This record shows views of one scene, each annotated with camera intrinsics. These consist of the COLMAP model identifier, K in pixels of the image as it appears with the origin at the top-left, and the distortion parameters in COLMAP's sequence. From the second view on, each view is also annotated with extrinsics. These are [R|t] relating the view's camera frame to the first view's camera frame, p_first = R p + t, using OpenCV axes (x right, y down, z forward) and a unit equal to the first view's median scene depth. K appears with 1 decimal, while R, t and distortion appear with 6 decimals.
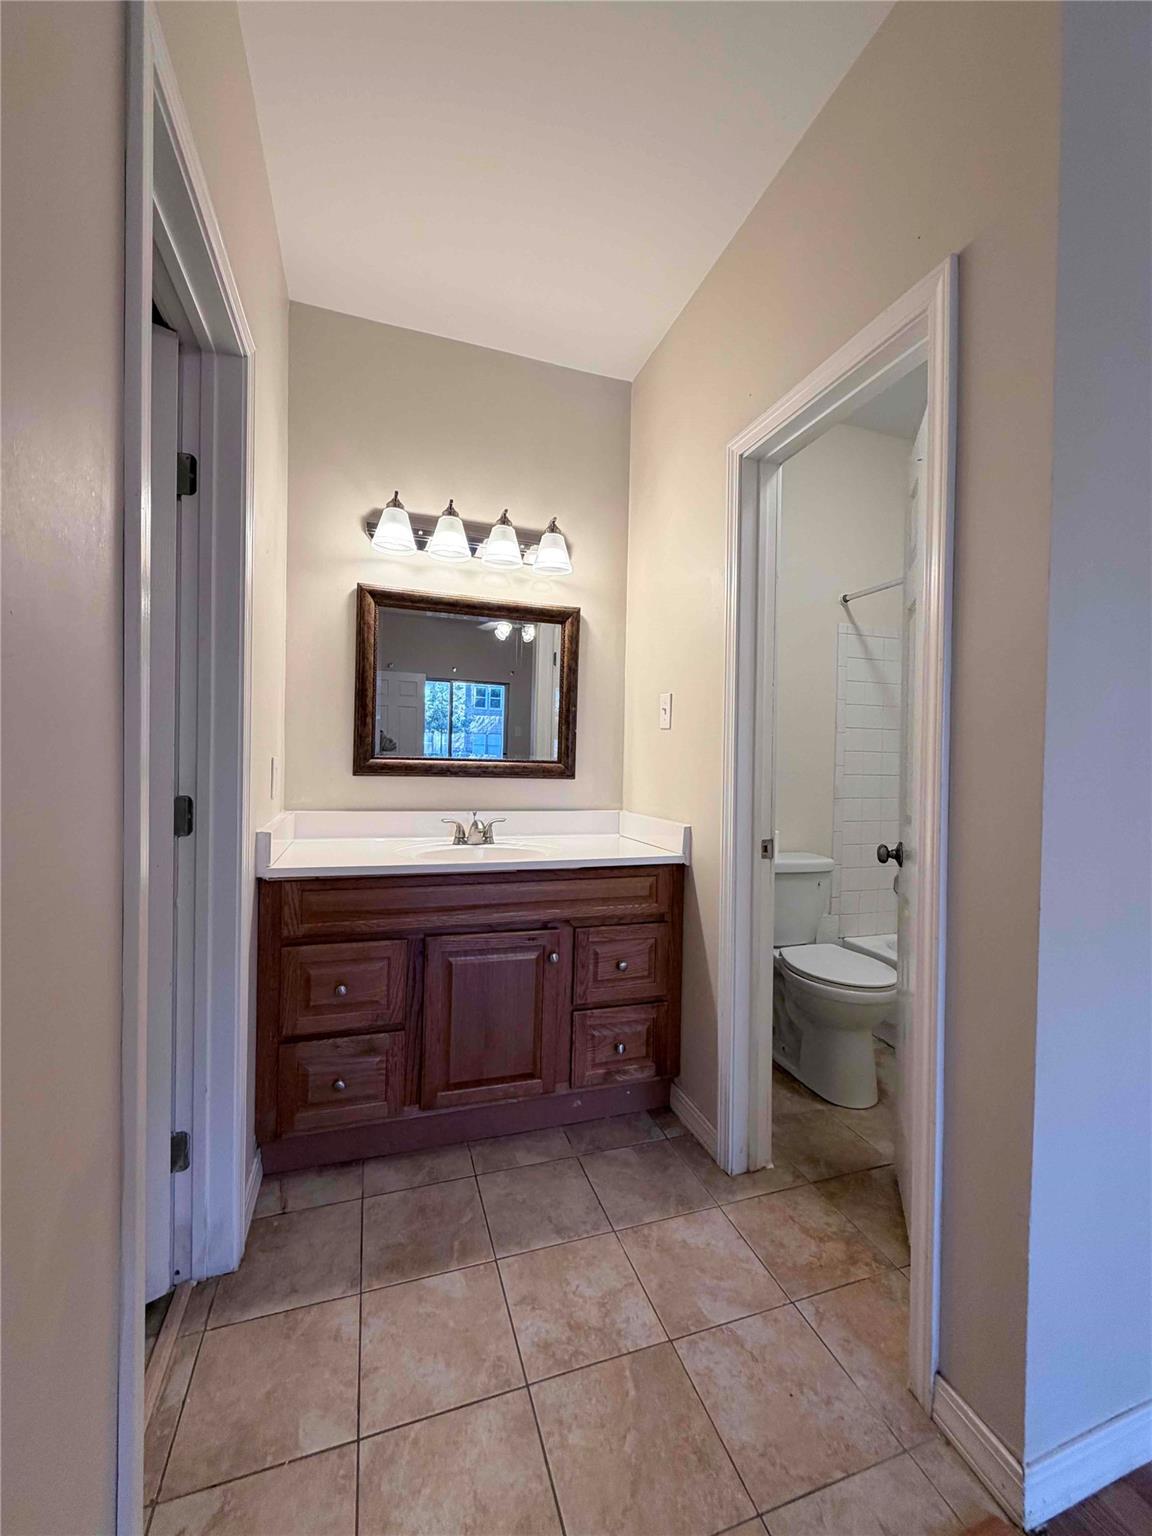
lens RADIAL K [[611.4, 0, 578.1], [0, 611.4, 762.5], [0, 0, 1]] dist [0.000732, 0.001133]
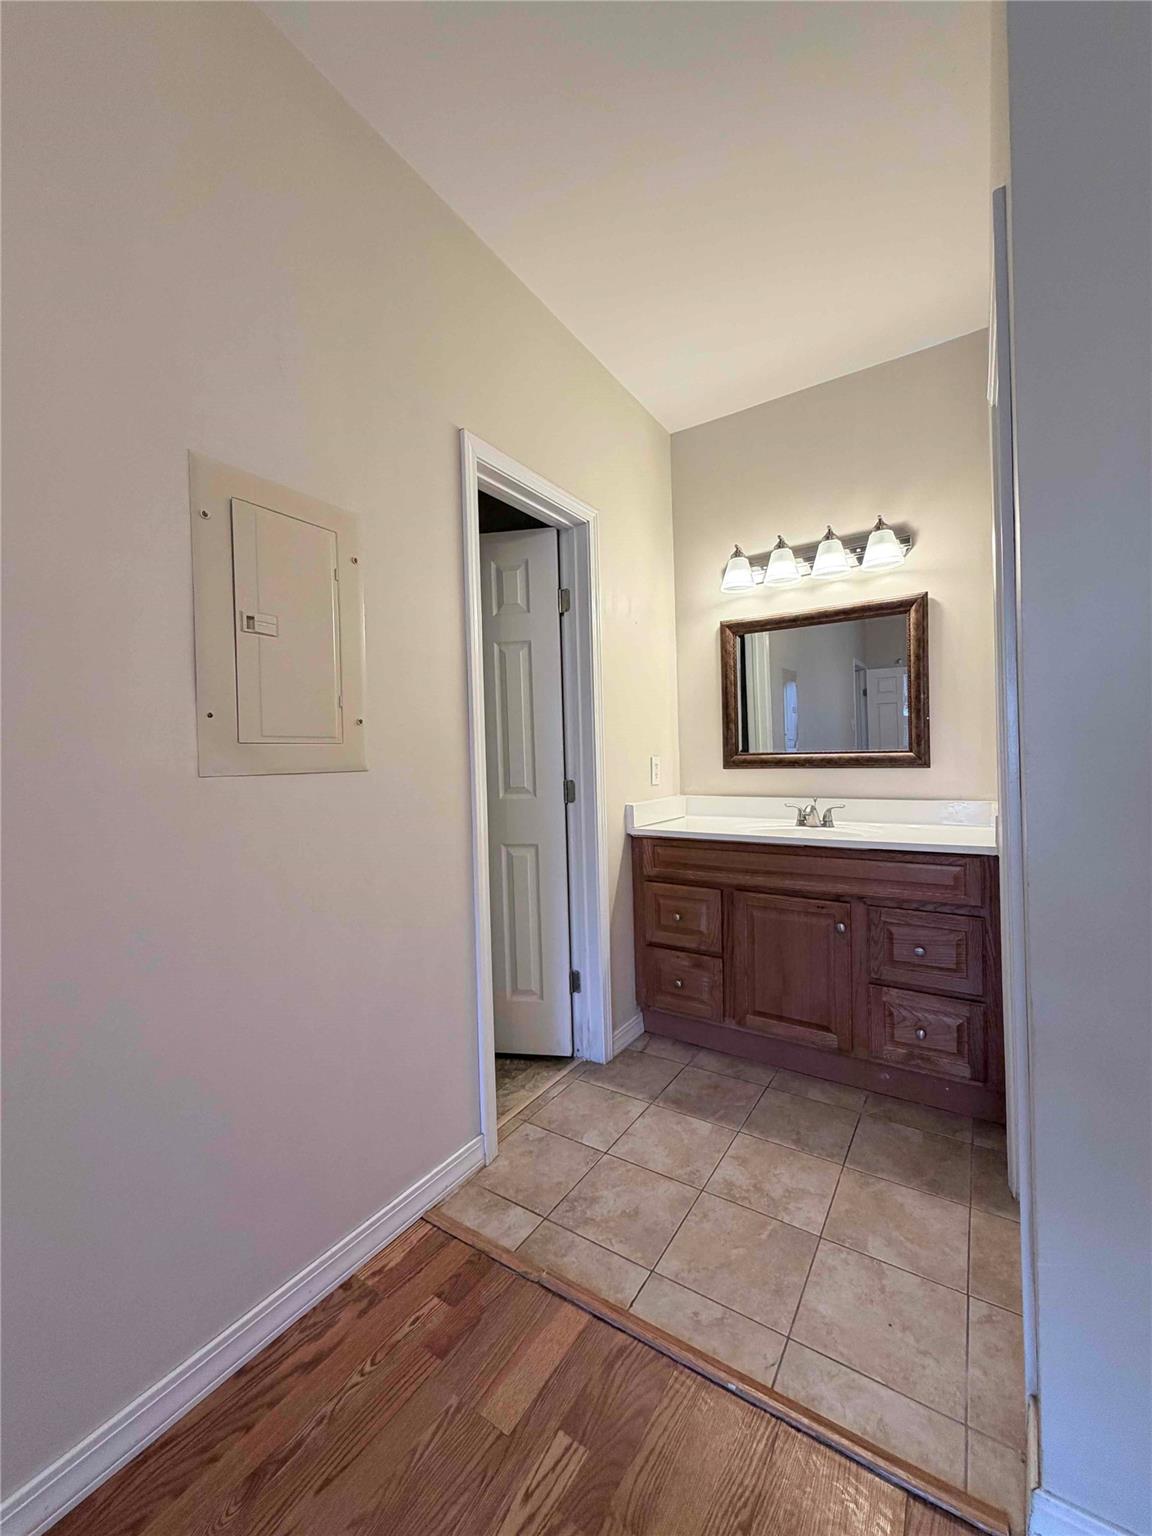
lens RADIAL K [[611.4, 0, 578.1], [0, 611.4, 762.5], [0, 0, 1]] dist [0.000732, 0.001133]
pose [[0.615466, -0.034738, -0.787397, 0.566369], [0.031003, 0.999322, -0.019854, 0.028698], [0.787553, -0.012192, 0.616126, -0.055887]]
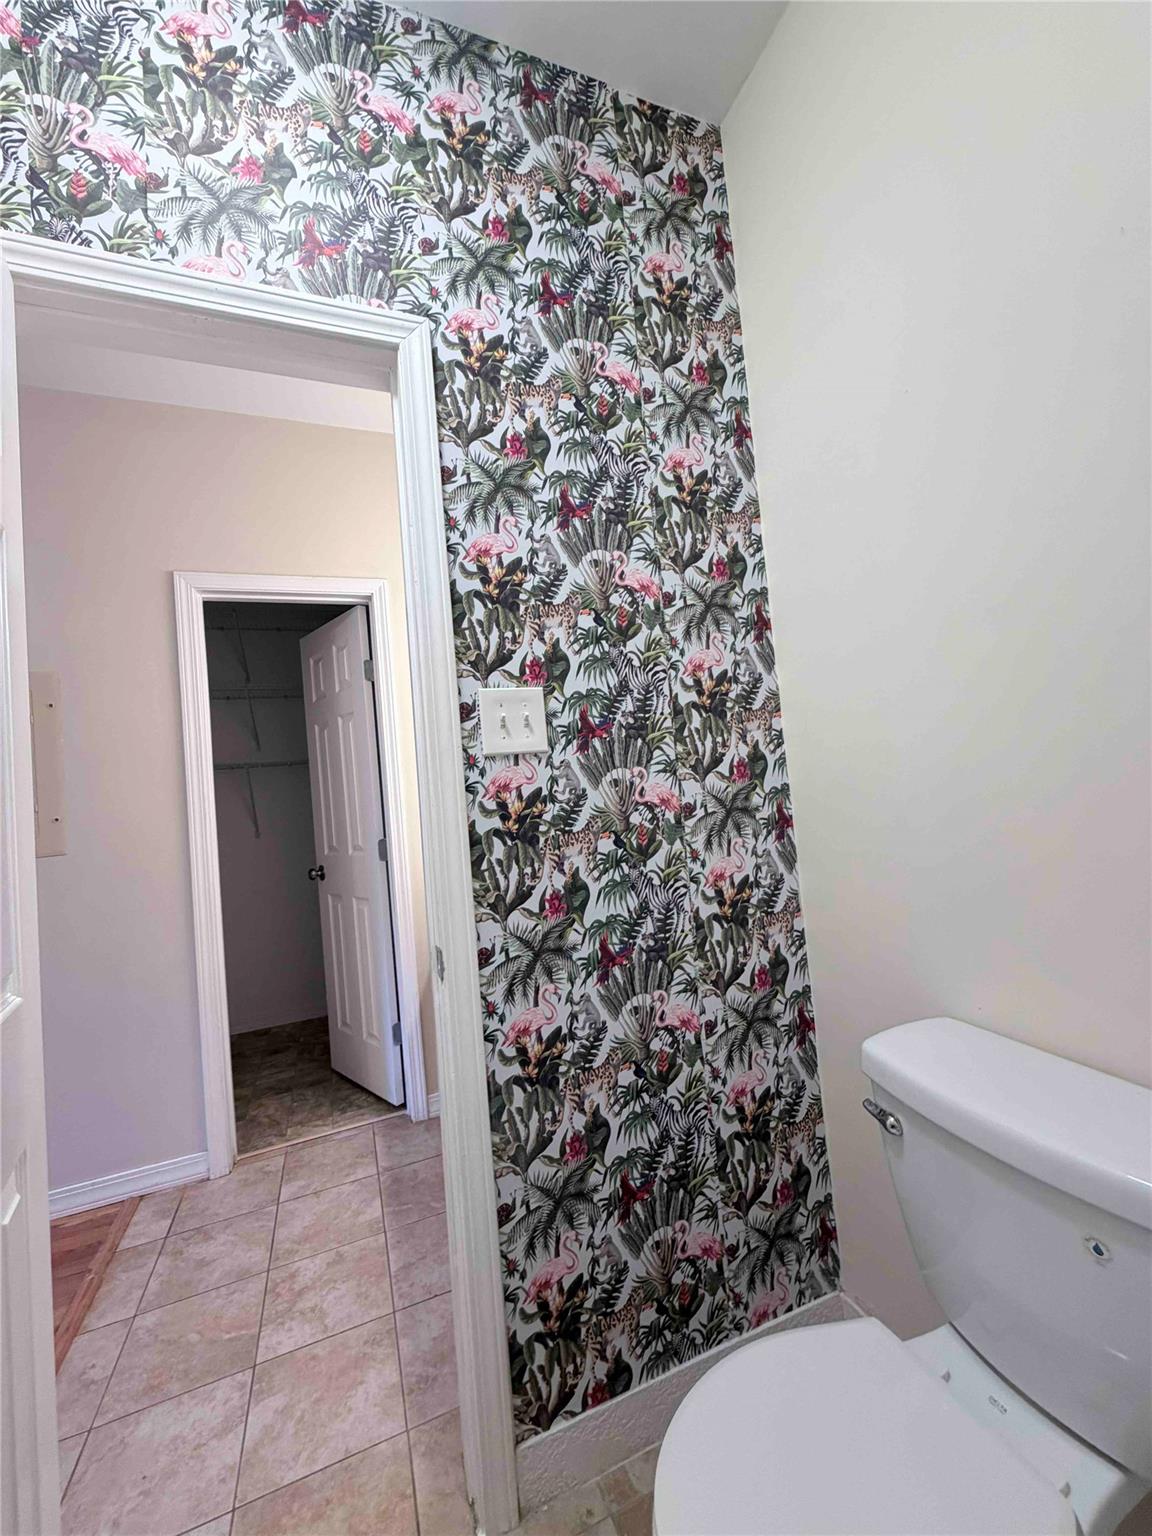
lens RADIAL K [[611.4, 0, 578.1], [0, 611.4, 762.5], [0, 0, 1]] dist [0.000732, 0.001133]
pose [[0.047365, -0.067027, -0.996626, 0.925744], [0.076298, 0.995074, -0.063297, -0.011963], [0.995959, -0.073043, 0.052246, 1.100916]]
